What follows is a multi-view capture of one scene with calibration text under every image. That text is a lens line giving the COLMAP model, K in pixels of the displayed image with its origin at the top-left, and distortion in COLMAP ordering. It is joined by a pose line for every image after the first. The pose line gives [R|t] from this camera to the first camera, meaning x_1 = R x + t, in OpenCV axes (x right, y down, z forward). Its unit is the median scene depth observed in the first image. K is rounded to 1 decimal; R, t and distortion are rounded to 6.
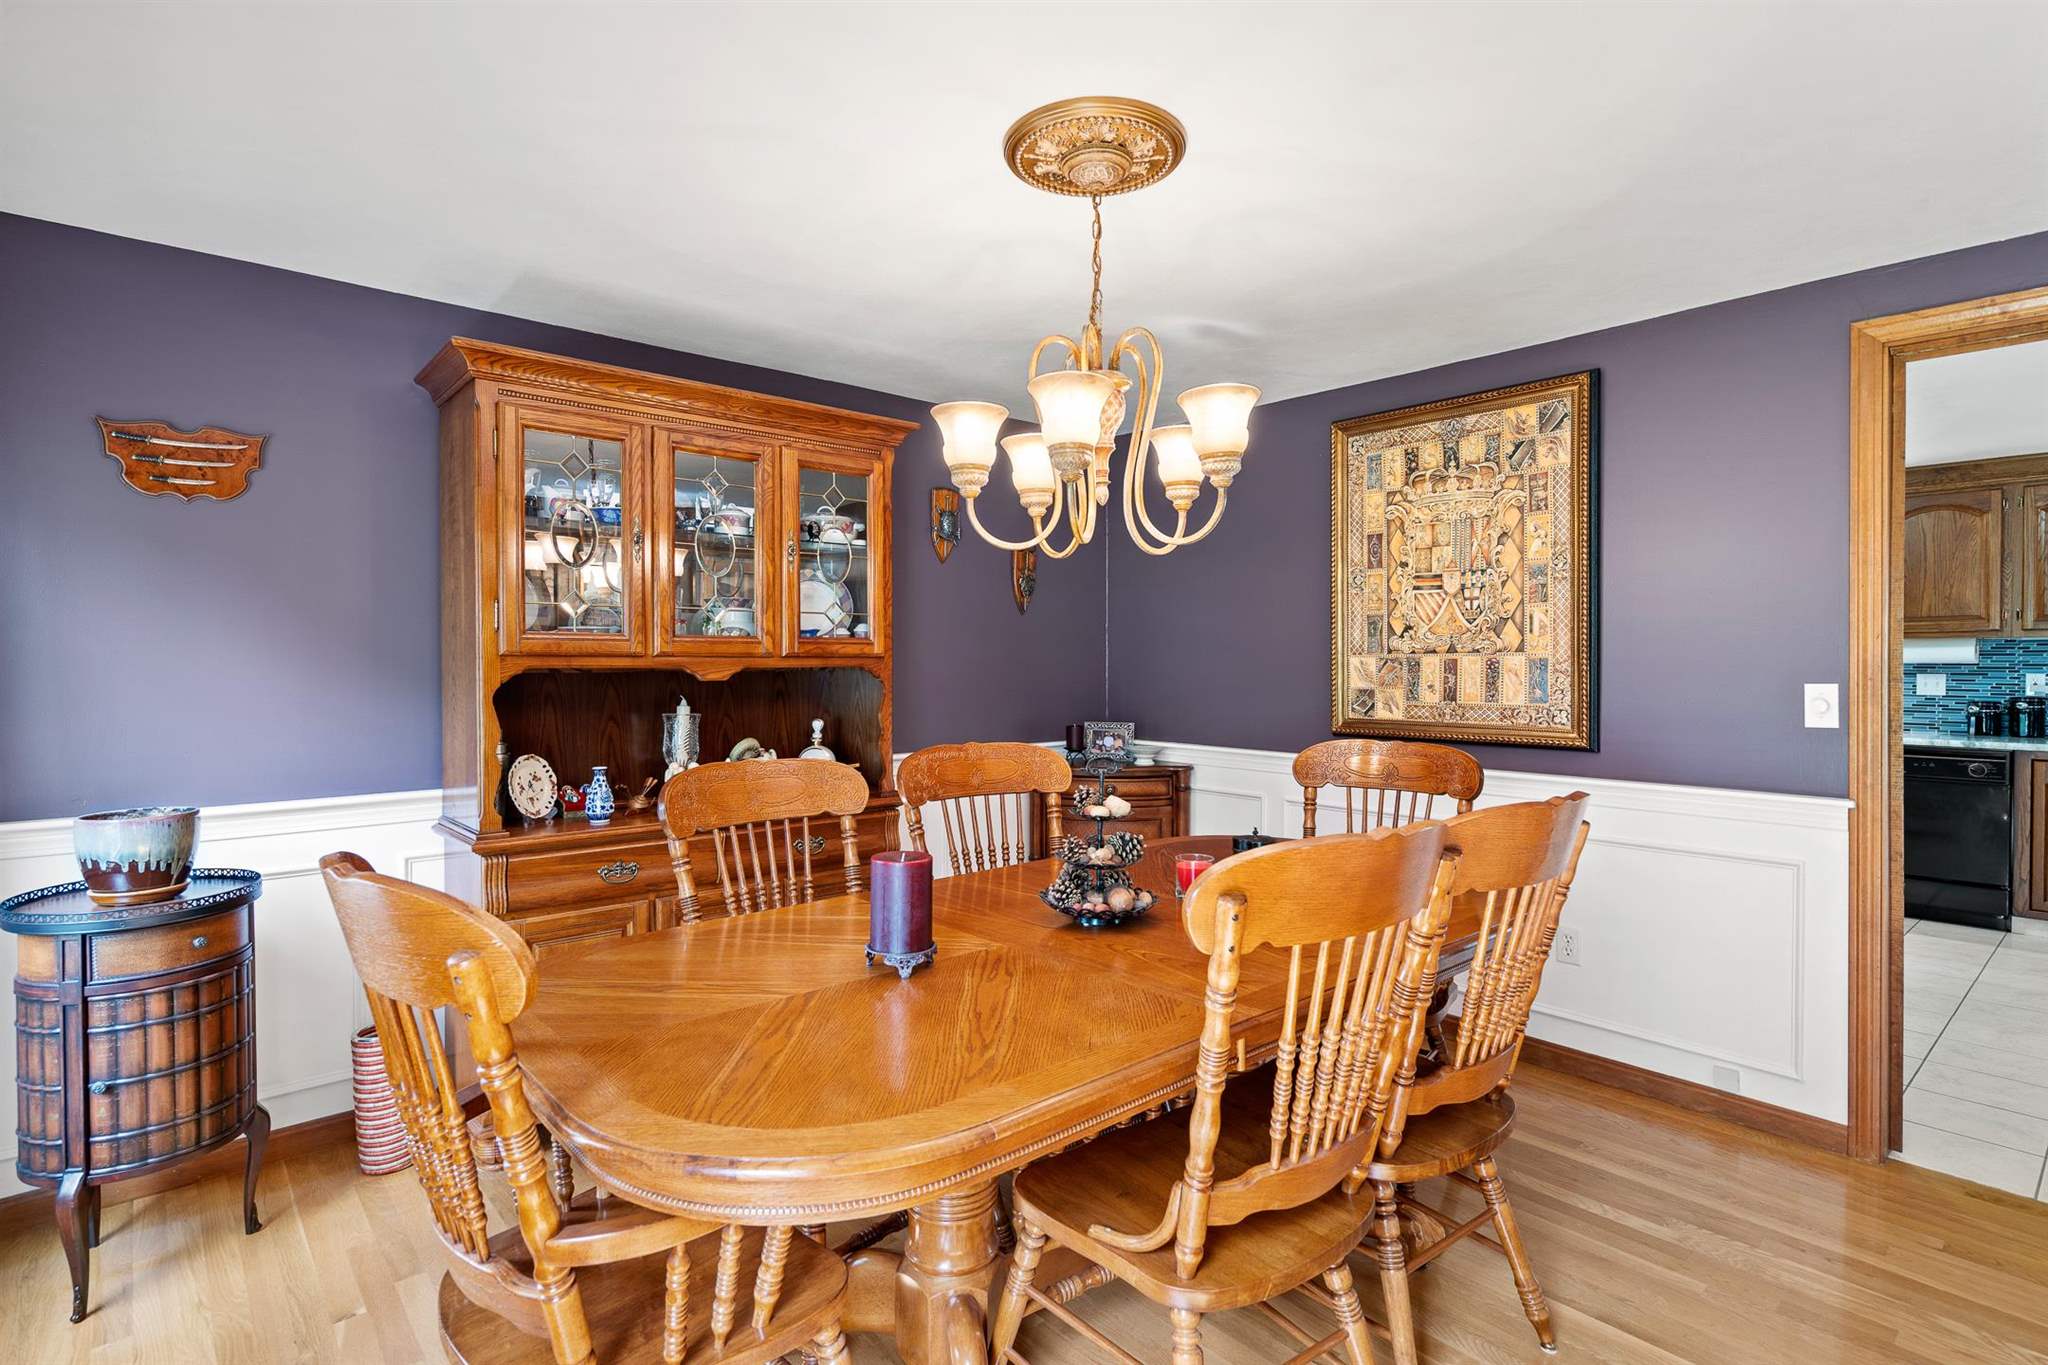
lens RADIAL K [[1005.1, 0, 1013.7], [0, 1005.1, 674.3], [0, 0, 1]] dist [-0.000762, 0.000678]
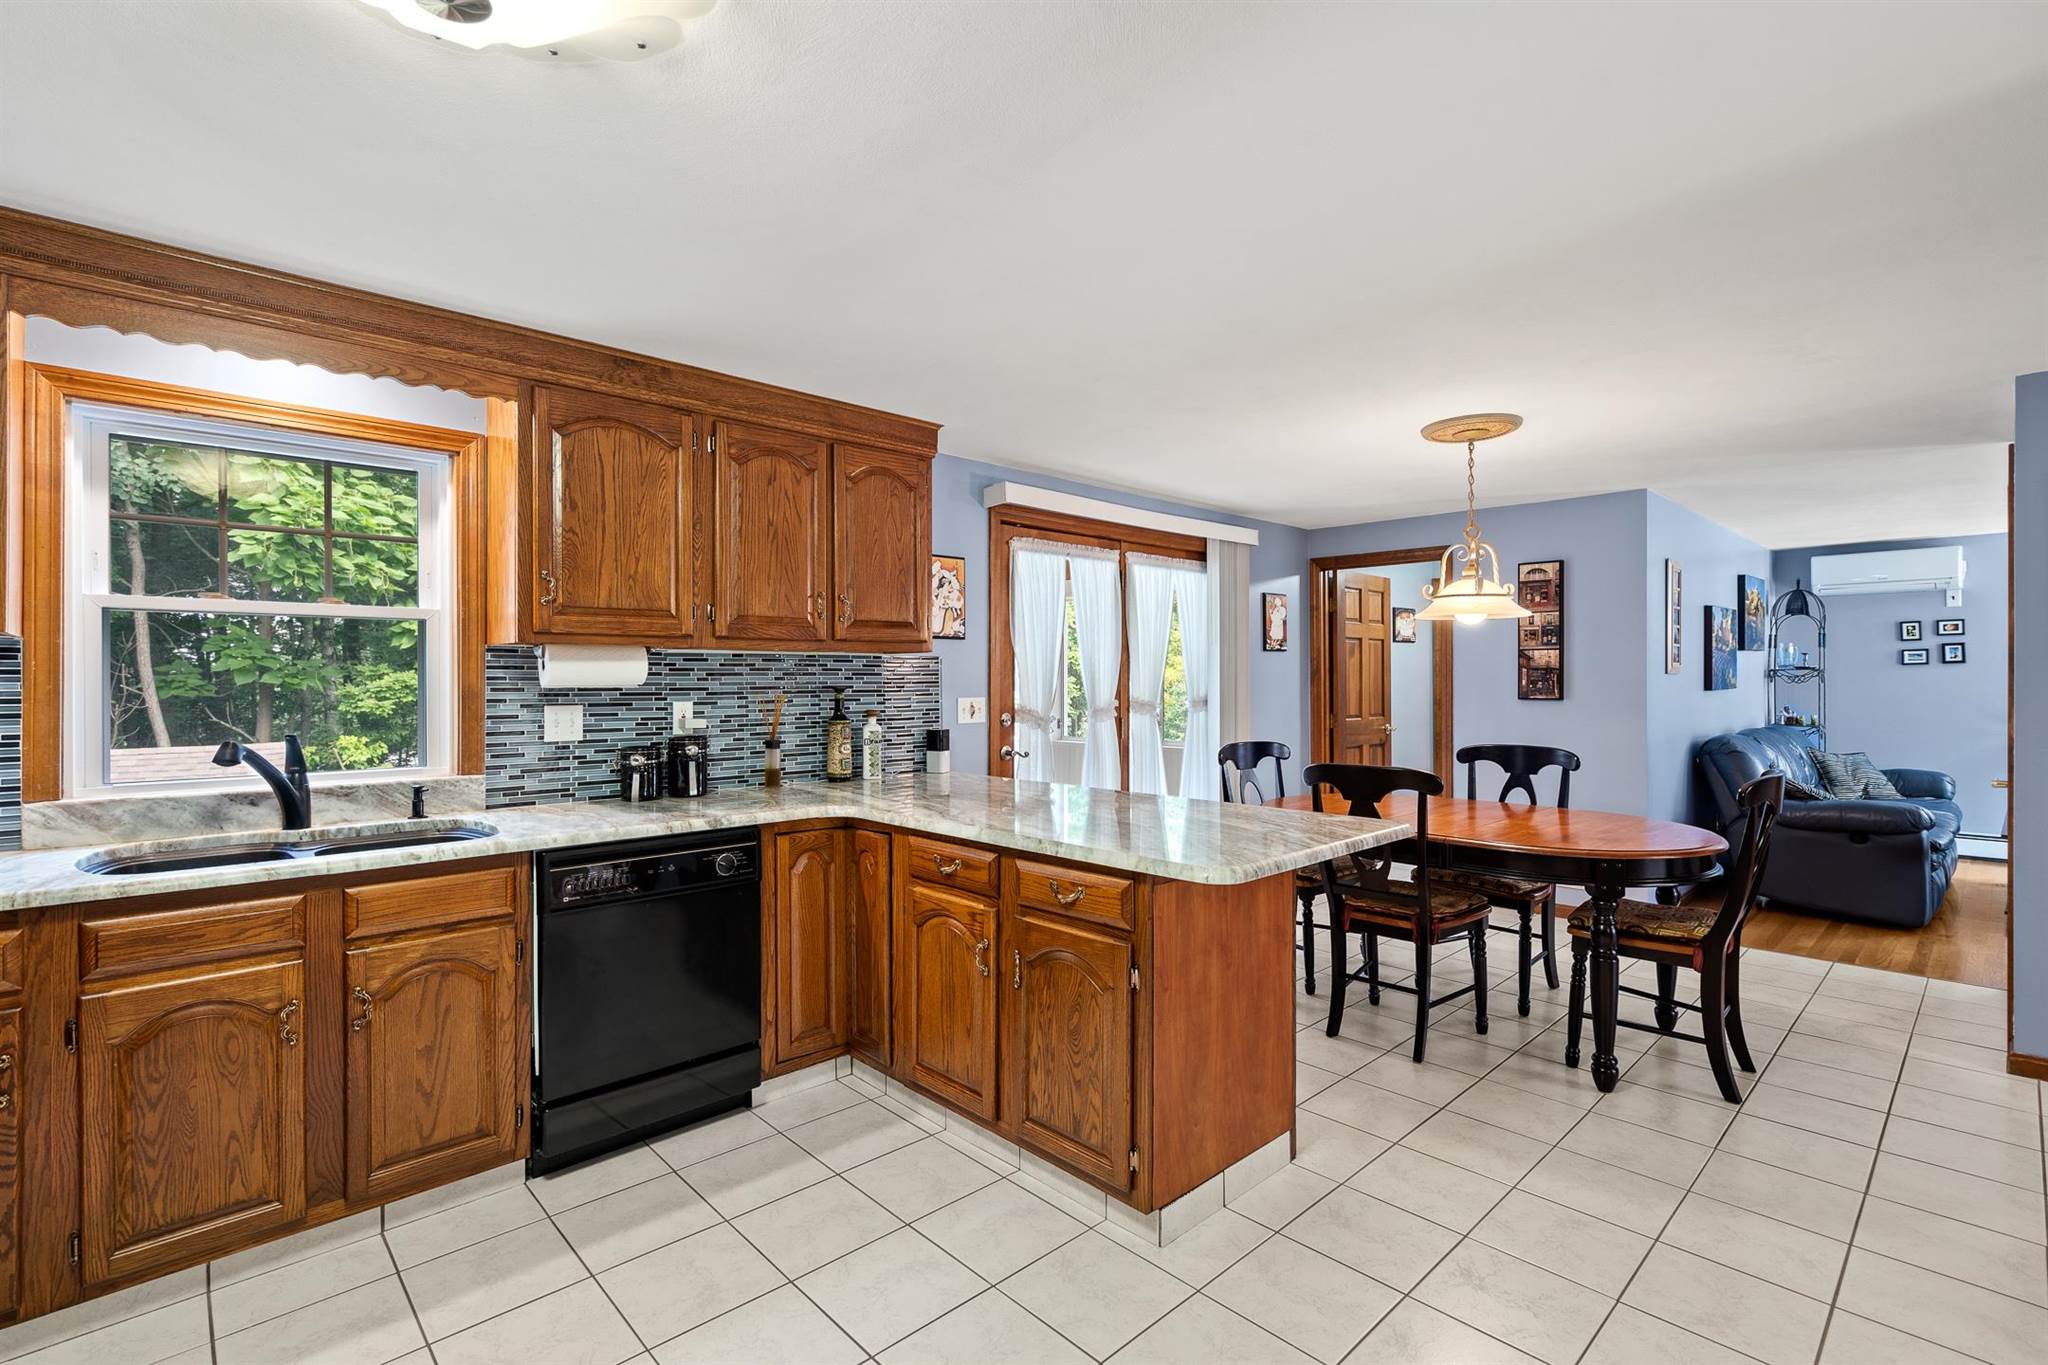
lens RADIAL K [[940.8, 0, 1007.1], [0, 940.8, 682.6], [0, 0, 1]] dist [-0.002191, -0.000179]
pose [[-0.024004, -0.004345, 0.999702, 0.362165], [0.011471, 0.999924, 0.004621, -0.014173], [-0.999646, 0.011578, -0.023953, 0.783526]]
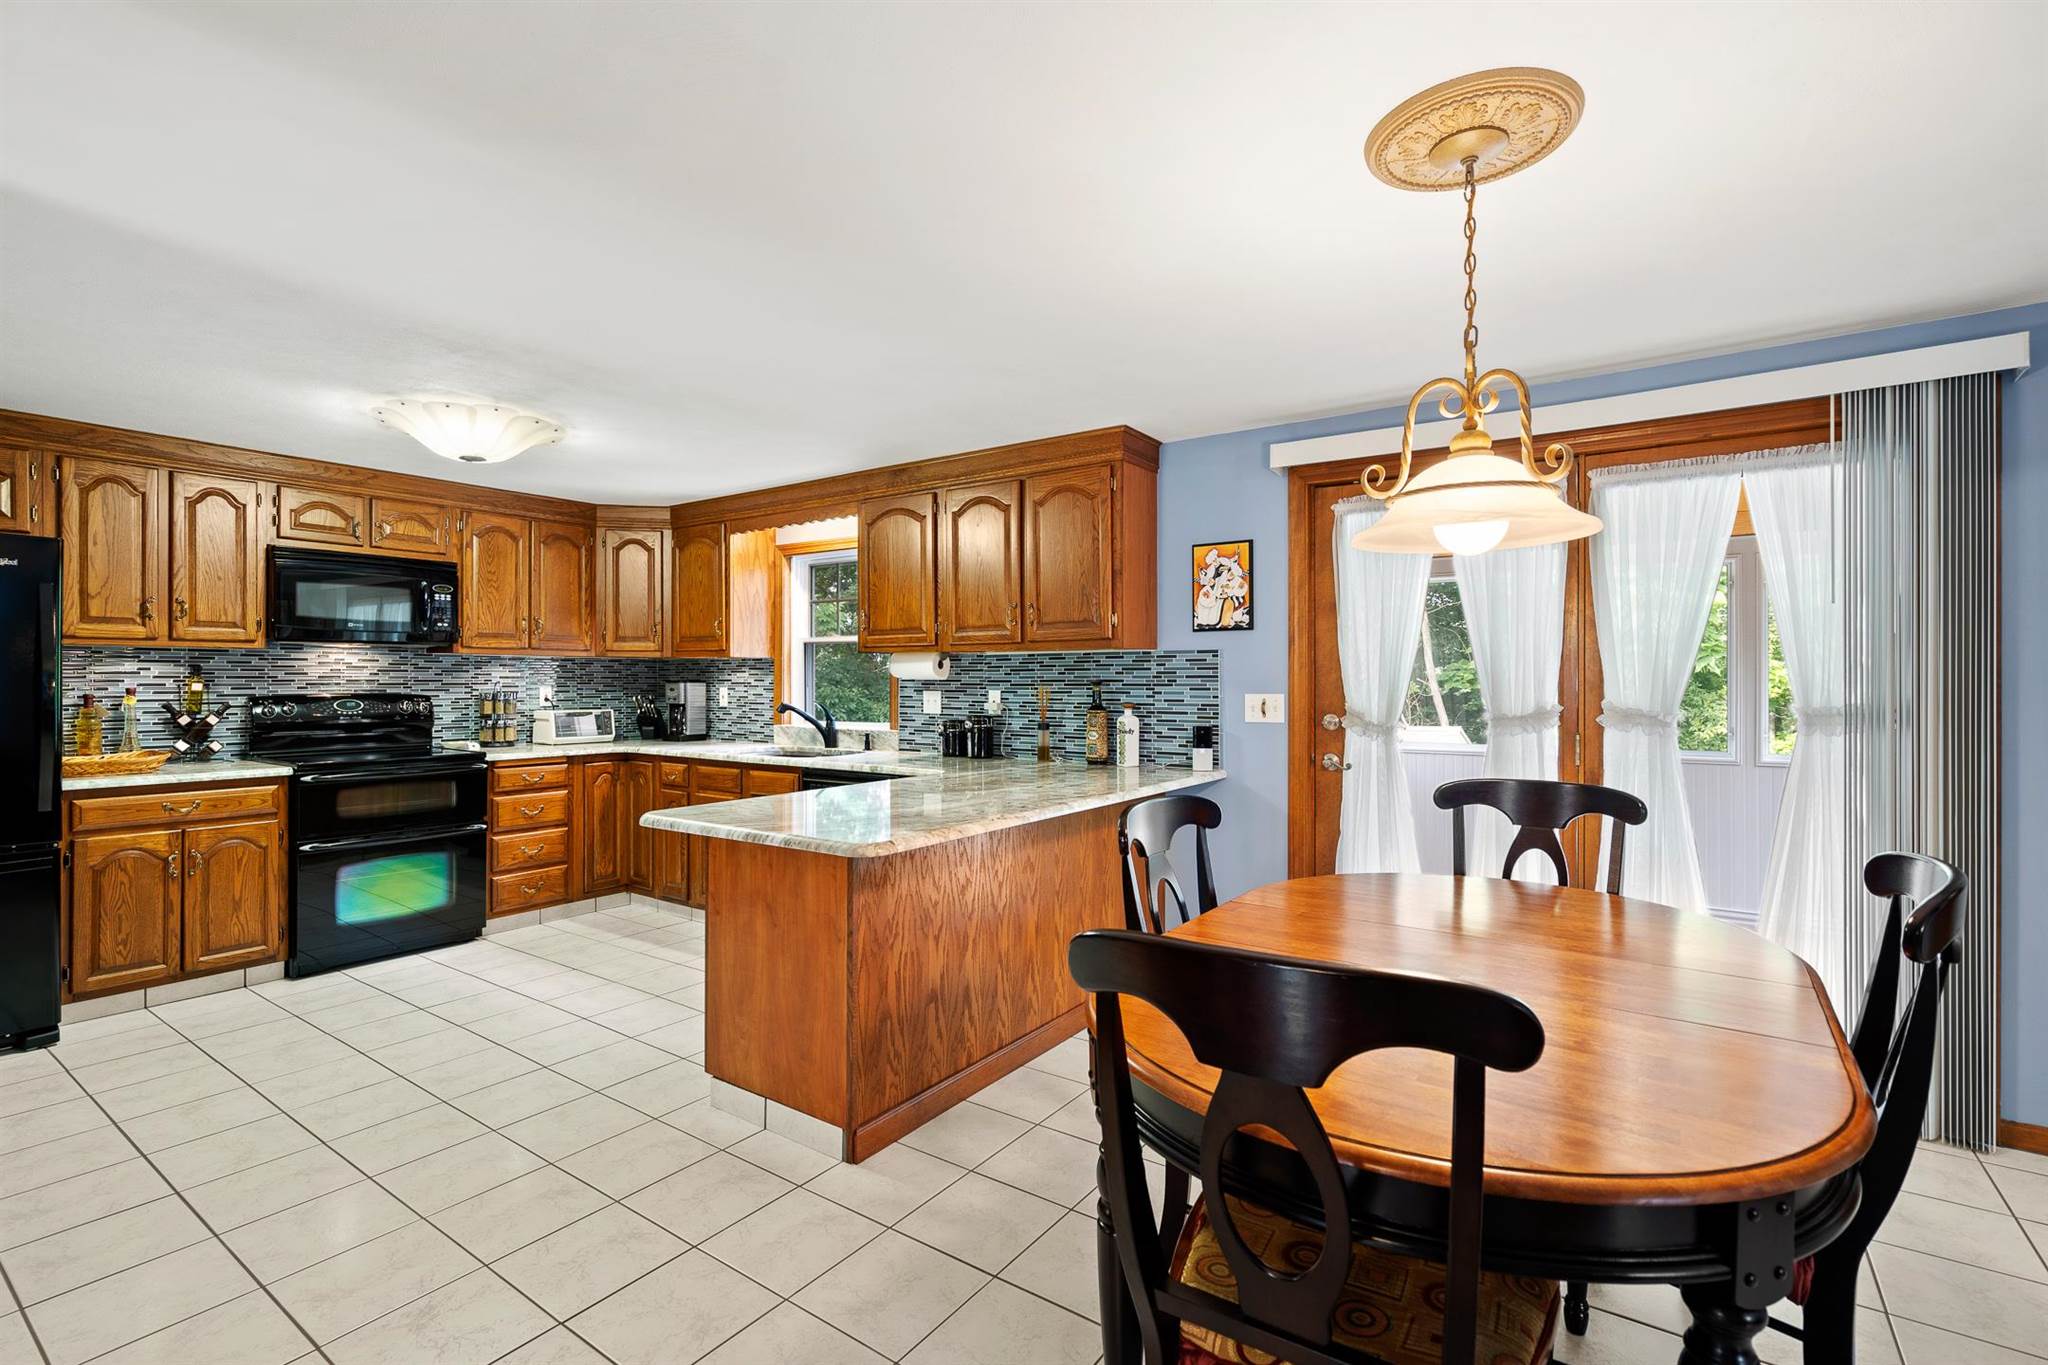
lens RADIAL K [[940.8, 0, 1012.6], [0, 940.8, 677.3], [0, 0, 1]] dist [-0.002191, -0.000179]
pose [[0.975881, -0.003461, 0.218275, 0.830735], [0.005229, 0.999958, -0.007523, -0.006250], [-0.218240, 0.008483, 0.975858, 0.127494]]
